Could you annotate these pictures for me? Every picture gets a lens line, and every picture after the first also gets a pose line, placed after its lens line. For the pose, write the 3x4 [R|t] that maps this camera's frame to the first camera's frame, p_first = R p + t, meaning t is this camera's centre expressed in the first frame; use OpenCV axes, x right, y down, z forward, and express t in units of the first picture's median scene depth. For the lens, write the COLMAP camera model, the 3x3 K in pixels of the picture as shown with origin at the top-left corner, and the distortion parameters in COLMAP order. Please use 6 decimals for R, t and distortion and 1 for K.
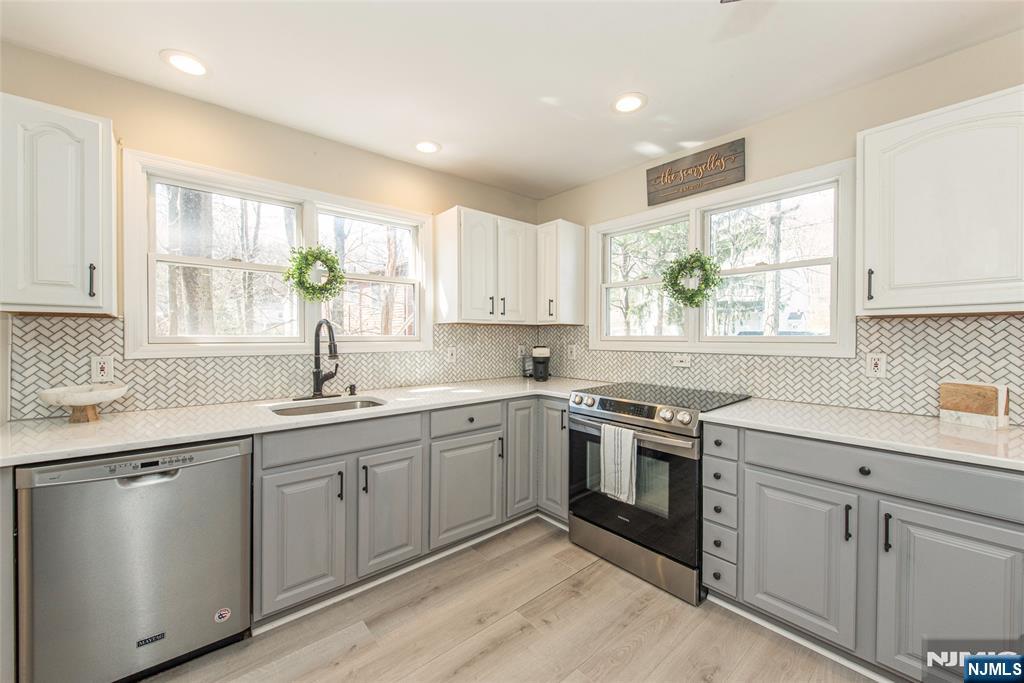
lens RADIAL K [[402.4, 0, 512.0], [0, 402.4, 341.5], [0, 0, 1]] dist [0.000415, -0.000026]
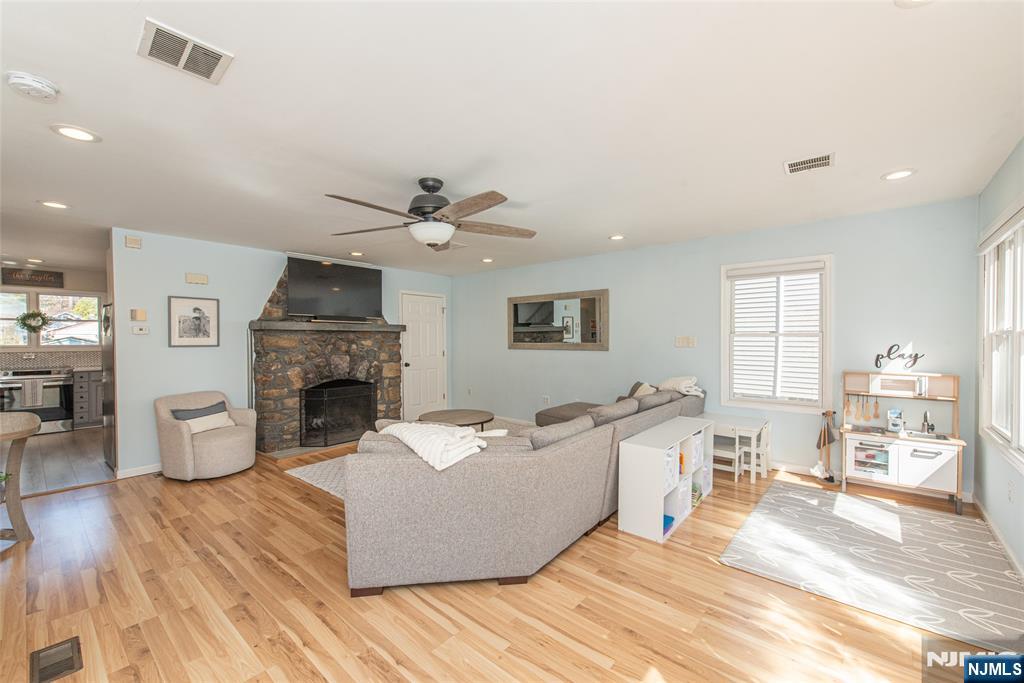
lens RADIAL K [[402.4, 0, 512.0], [0, 402.4, 341.5], [0, 0, 1]] dist [0.000415, -0.000026]
pose [[-0.138261, -0.008045, 0.990363, -2.608185], [0.016391, 0.999811, 0.010410, -0.015883], [-0.990260, 0.017672, -0.138103, -1.662476]]
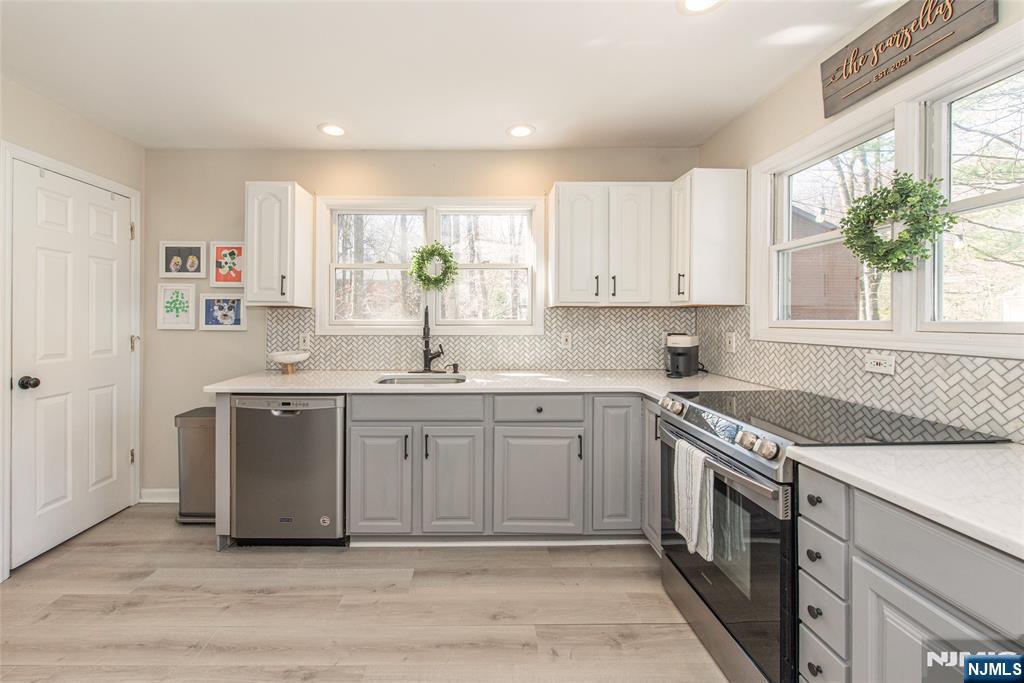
lens RADIAL K [[436.5, 0, 510.6], [0, 436.5, 320.2], [0, 0, 1]] dist [0.002312, -0.000074]
pose [[0.756917, 0.001948, -0.653508, 0.498750], [-0.010384, 0.999905, -0.009046, -0.004139], [0.653428, 0.013633, 0.756866, 0.177344]]
